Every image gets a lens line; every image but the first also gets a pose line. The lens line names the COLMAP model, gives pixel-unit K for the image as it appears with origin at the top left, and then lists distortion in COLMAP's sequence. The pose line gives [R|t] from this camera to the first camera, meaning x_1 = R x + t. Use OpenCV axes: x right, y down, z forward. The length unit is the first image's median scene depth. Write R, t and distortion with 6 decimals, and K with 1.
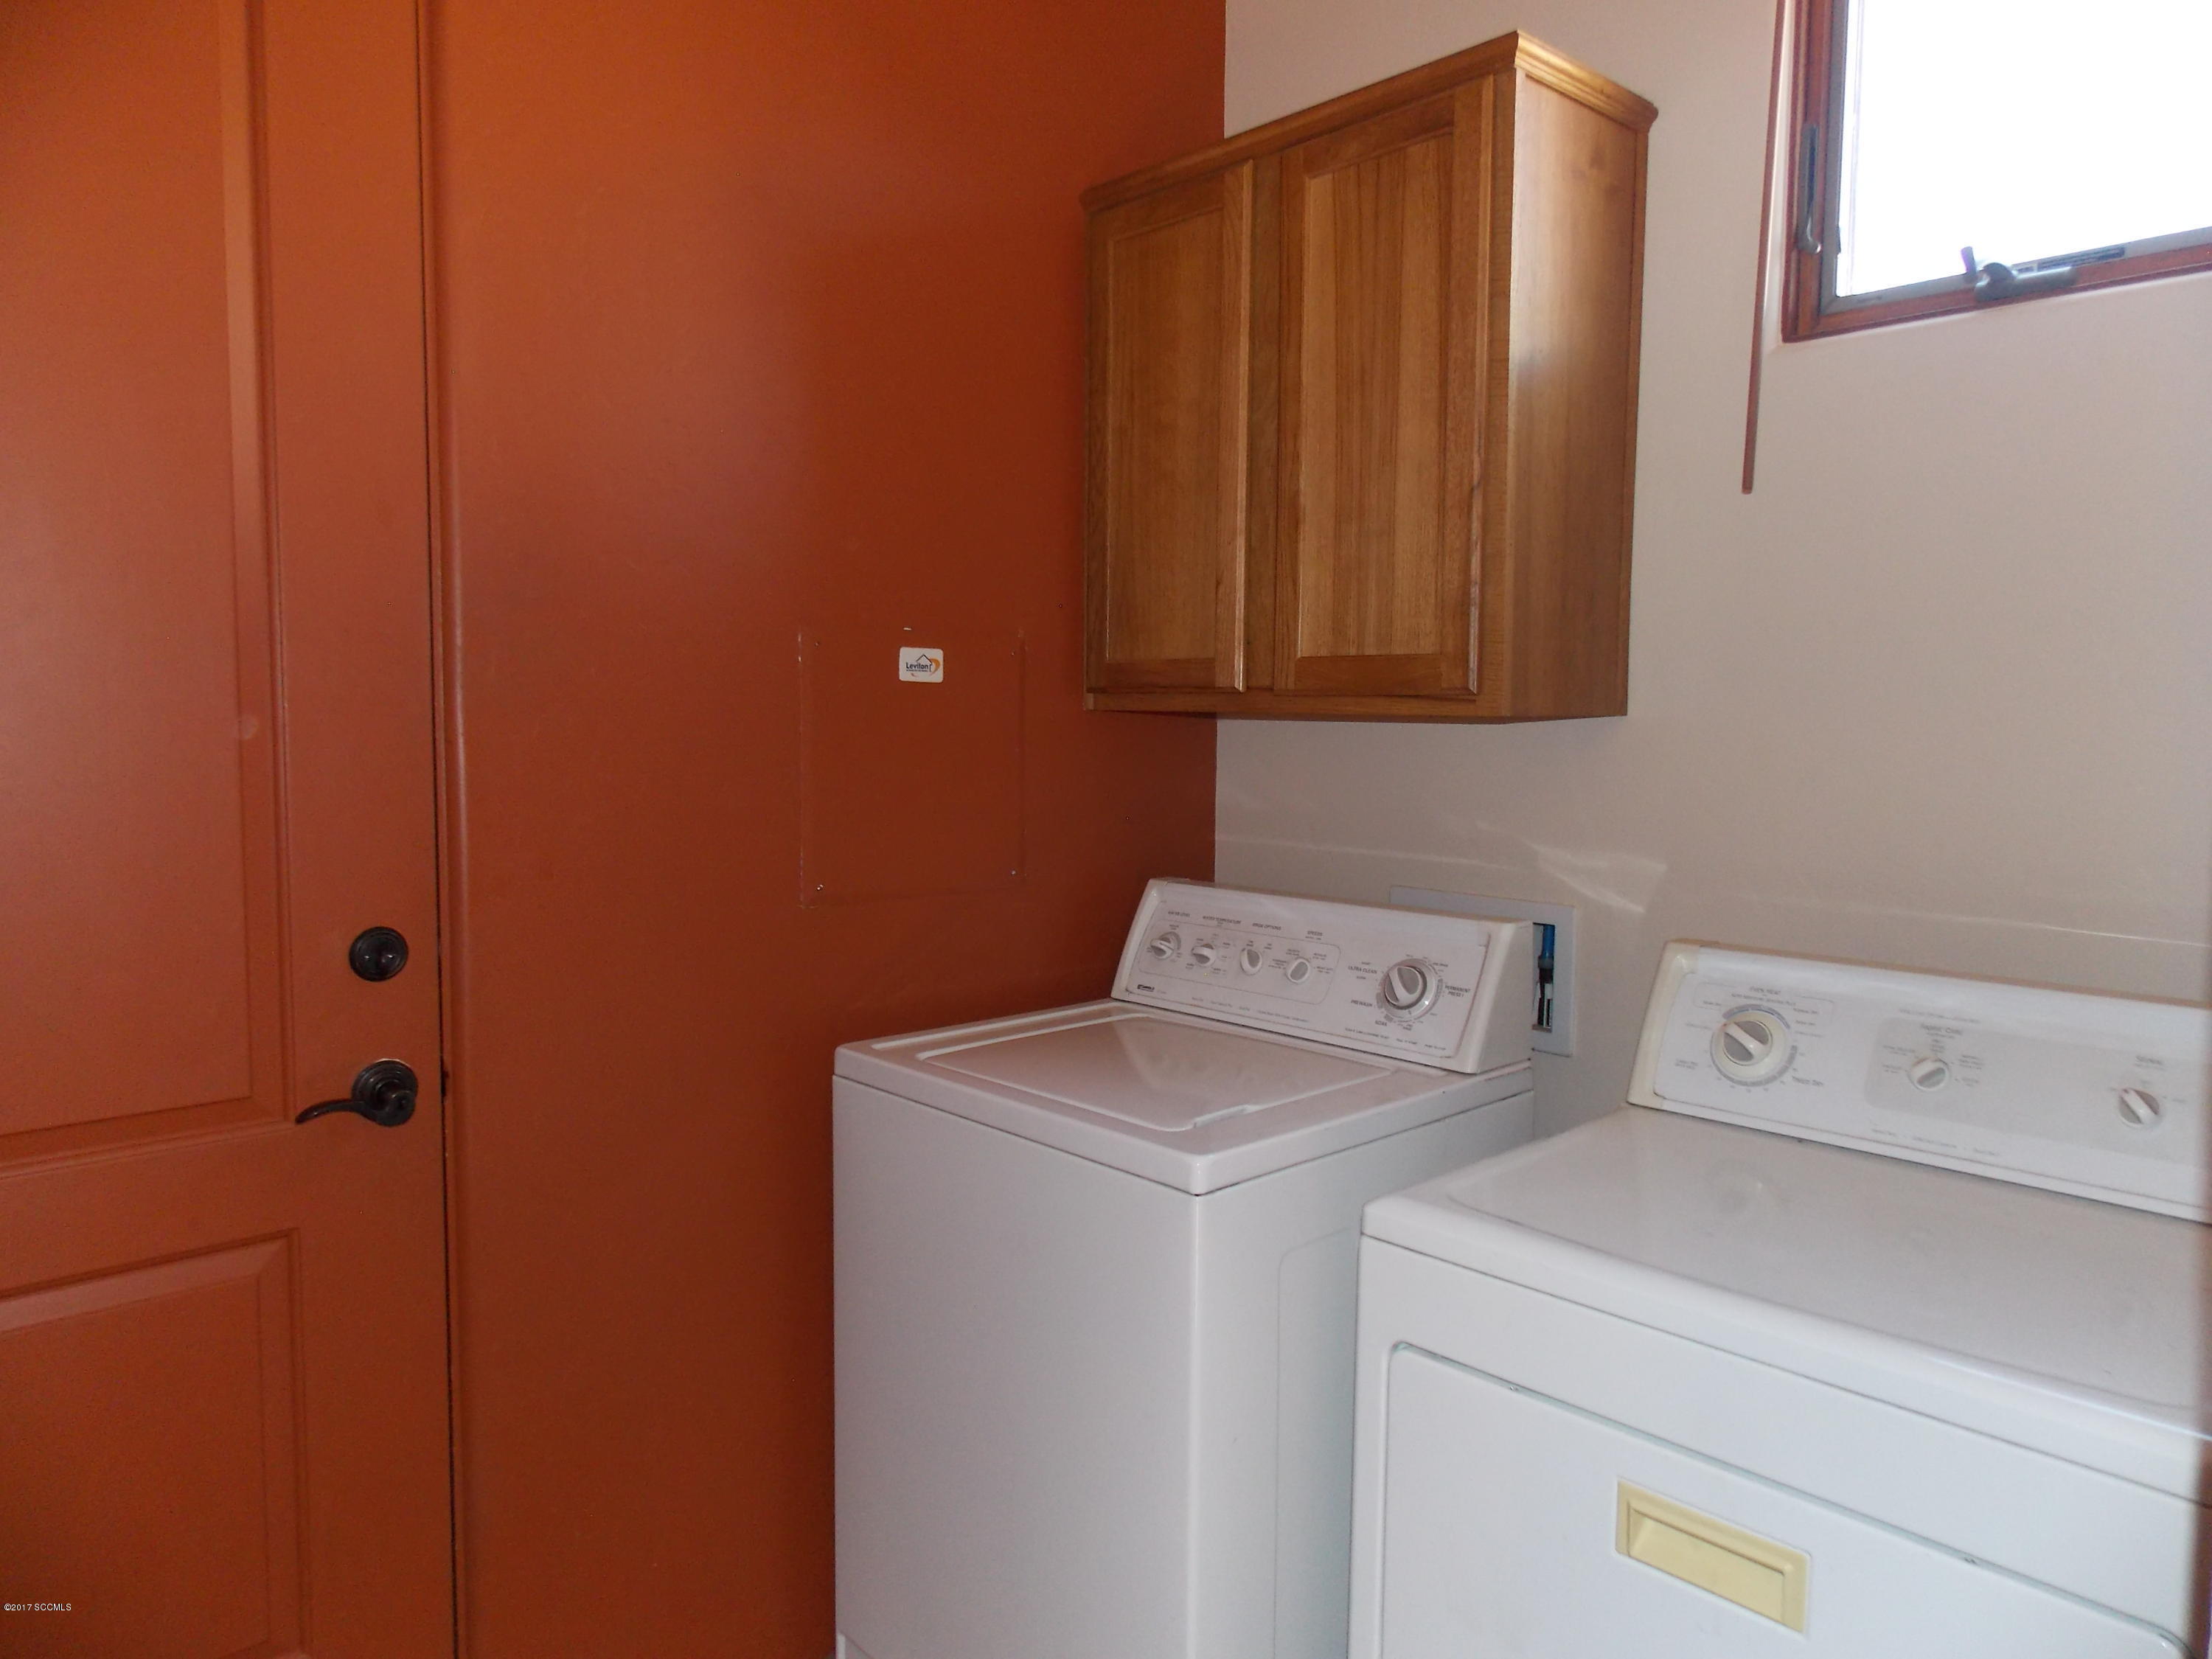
lens RADIAL K [[1488.5, 0, 1109.3], [0, 1488.5, 828.5], [0, 0, 1]] dist [0.025410, -0.002569]
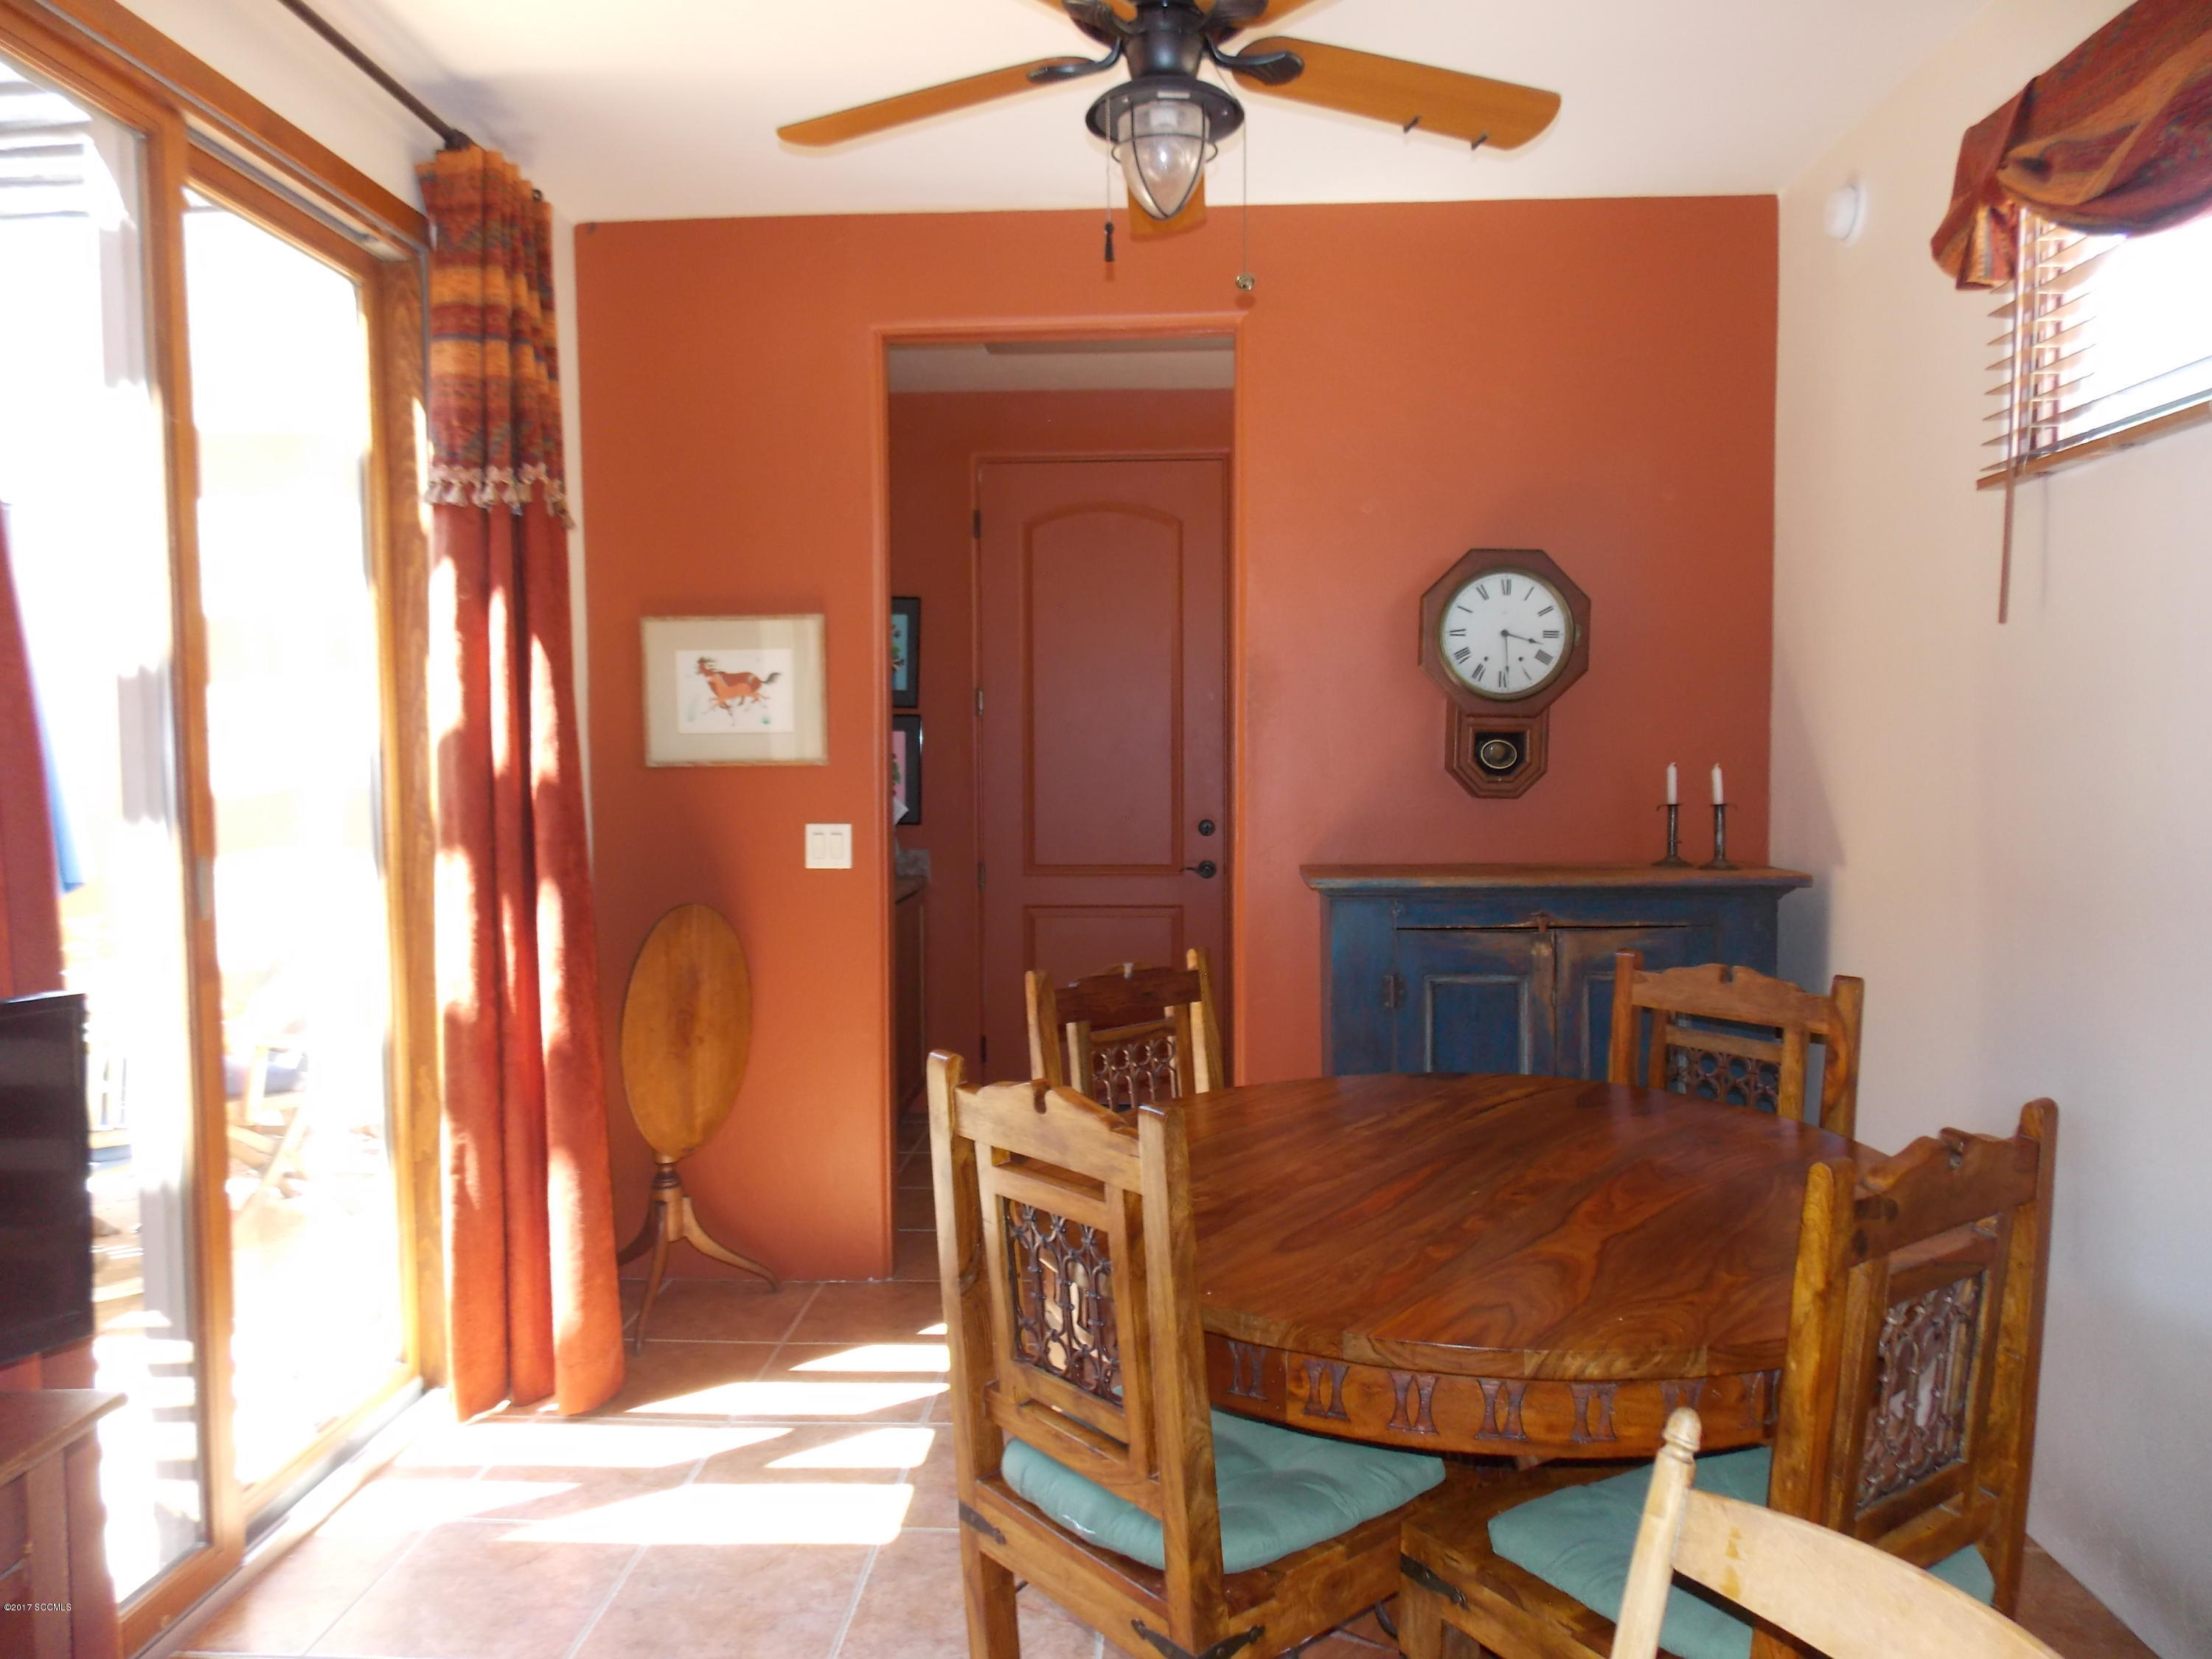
lens RADIAL K [[1488.5, 0, 1117.6], [0, 1488.5, 828.7], [0, 0, 1]] dist [0.025410, -0.002569]
pose [[0.696511, 0.027903, -0.717003, 1.745752], [-0.045428, 0.998954, -0.005255, 0.114051], [0.716106, 0.036232, 0.697050, -1.447339]]
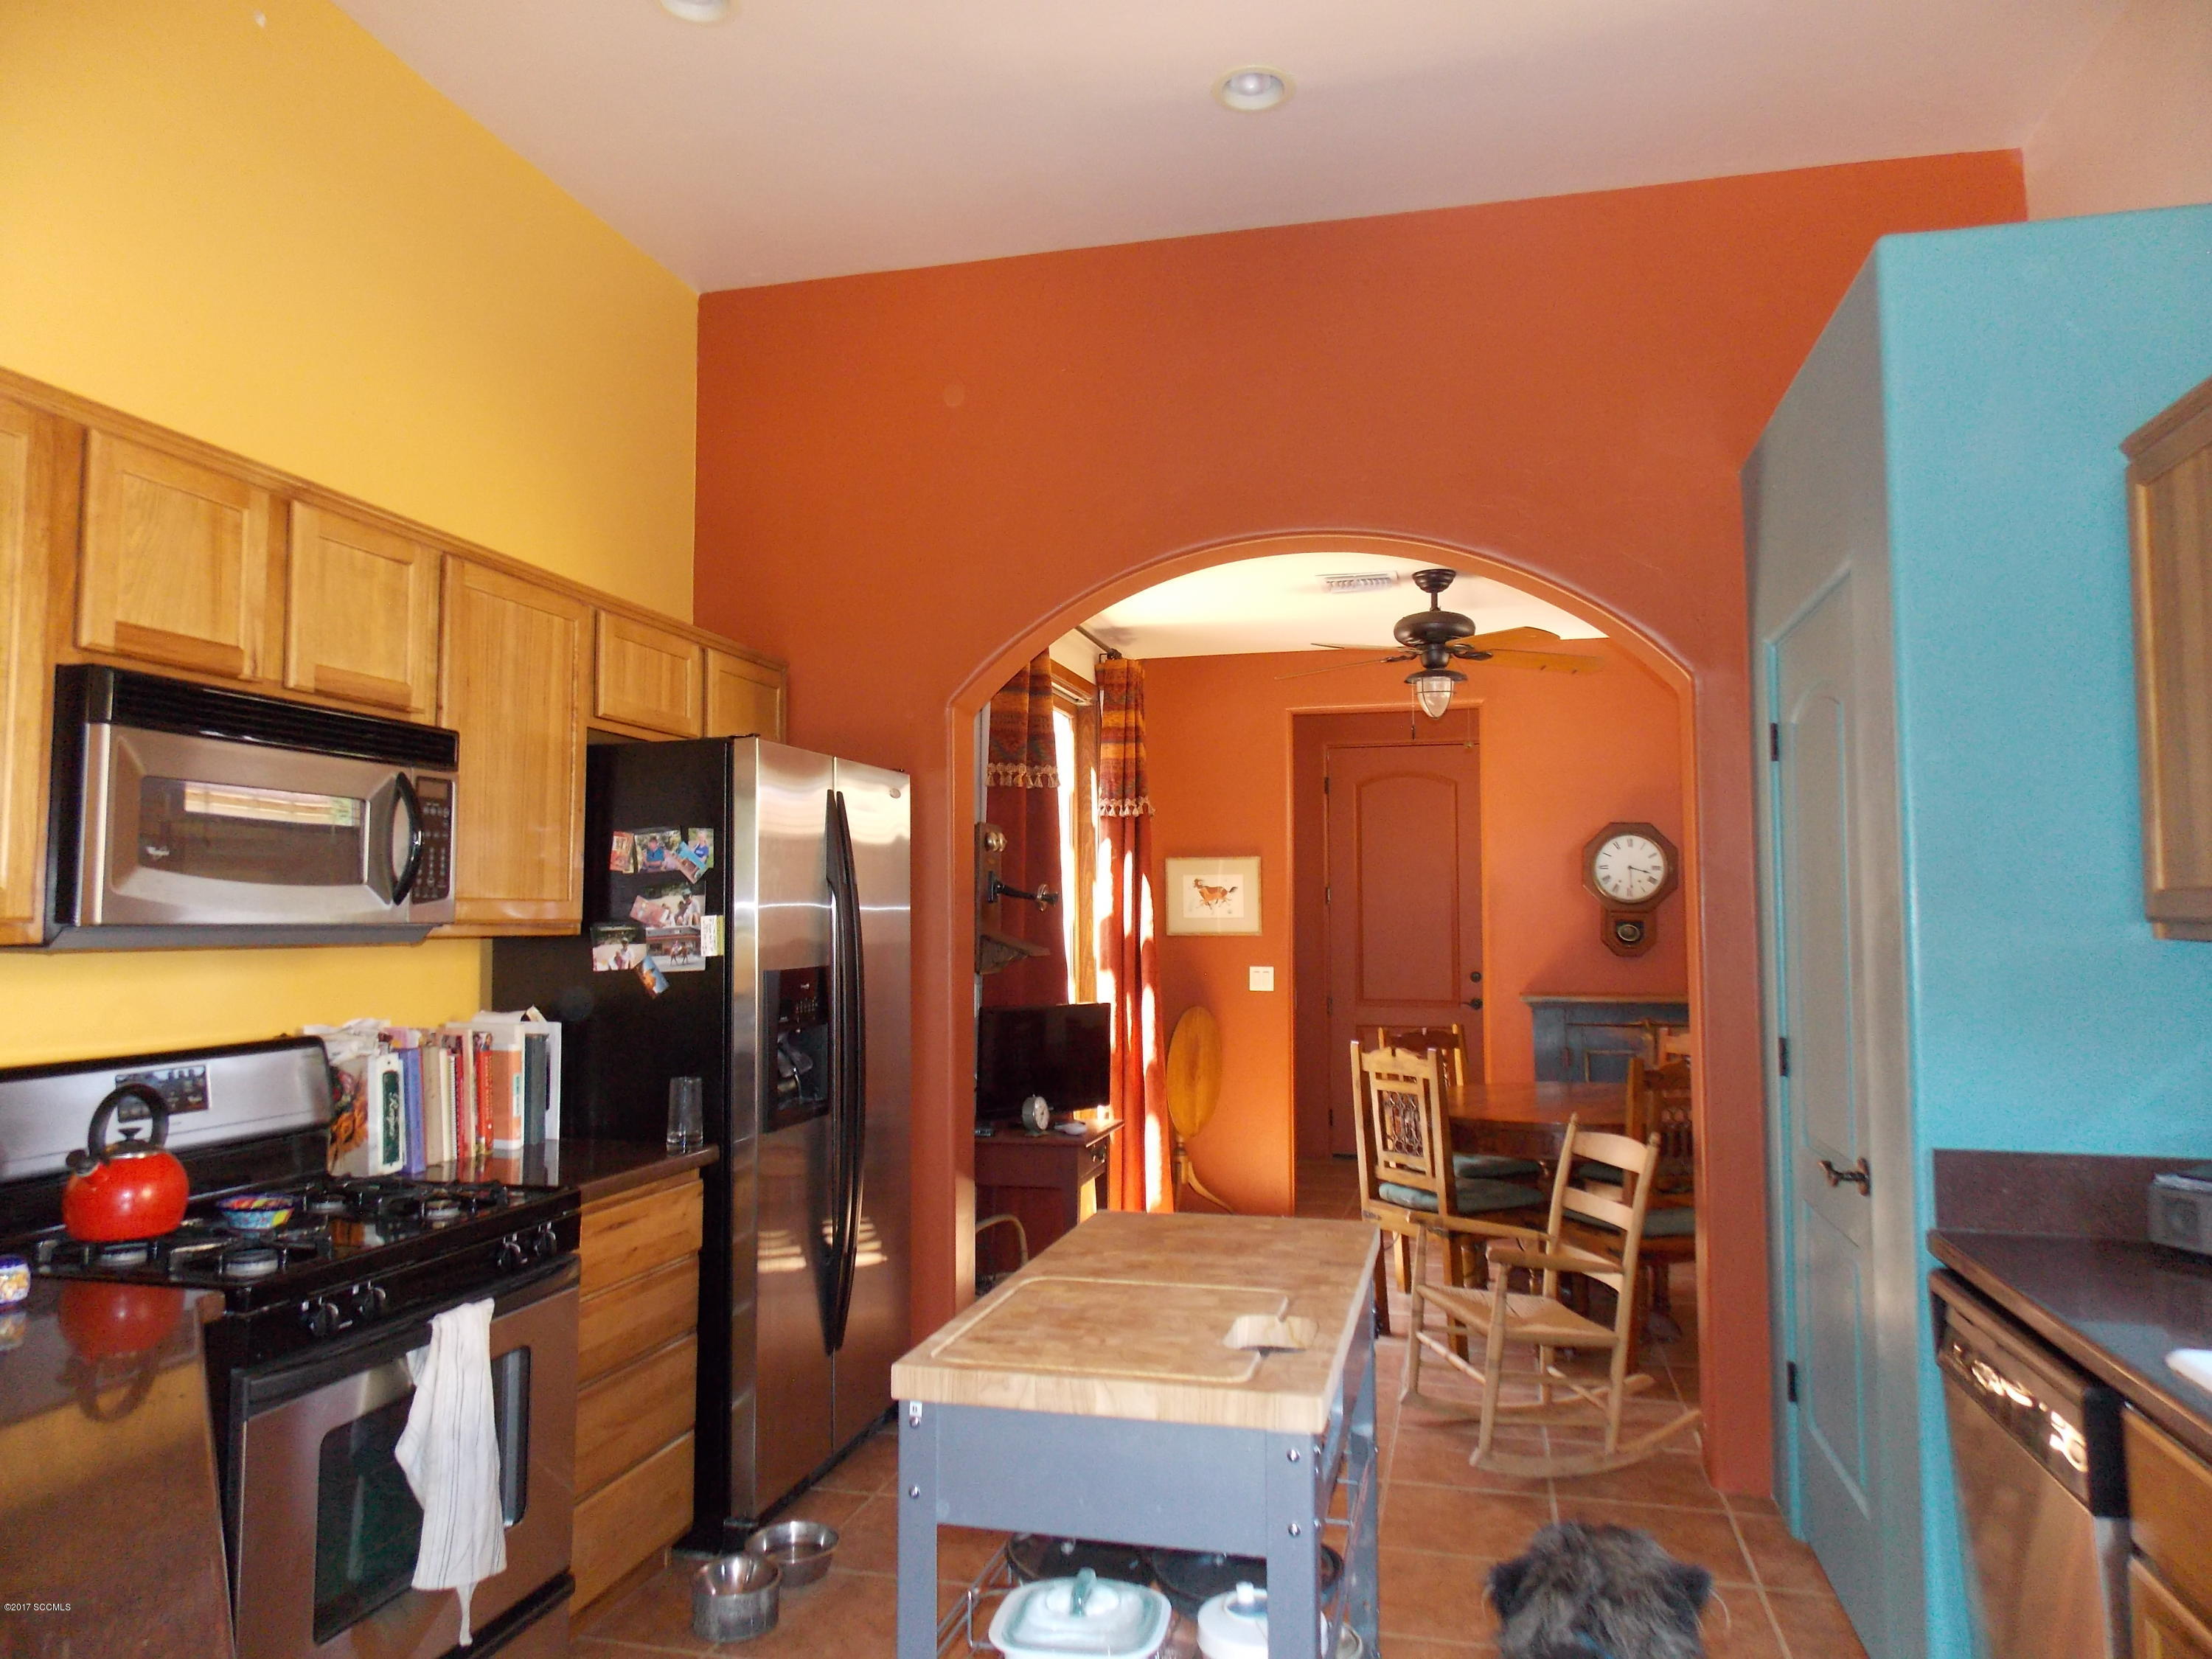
lens RADIAL K [[1488.5, 0, 1127.4], [0, 1488.5, 822.2], [0, 0, 1]] dist [0.025410, -0.002569]
pose [[0.548971, -0.059951, -0.833689, 3.848005], [-0.061084, 0.991880, -0.111549, 0.245447], [0.833606, 0.112162, 0.540851, -3.505062]]
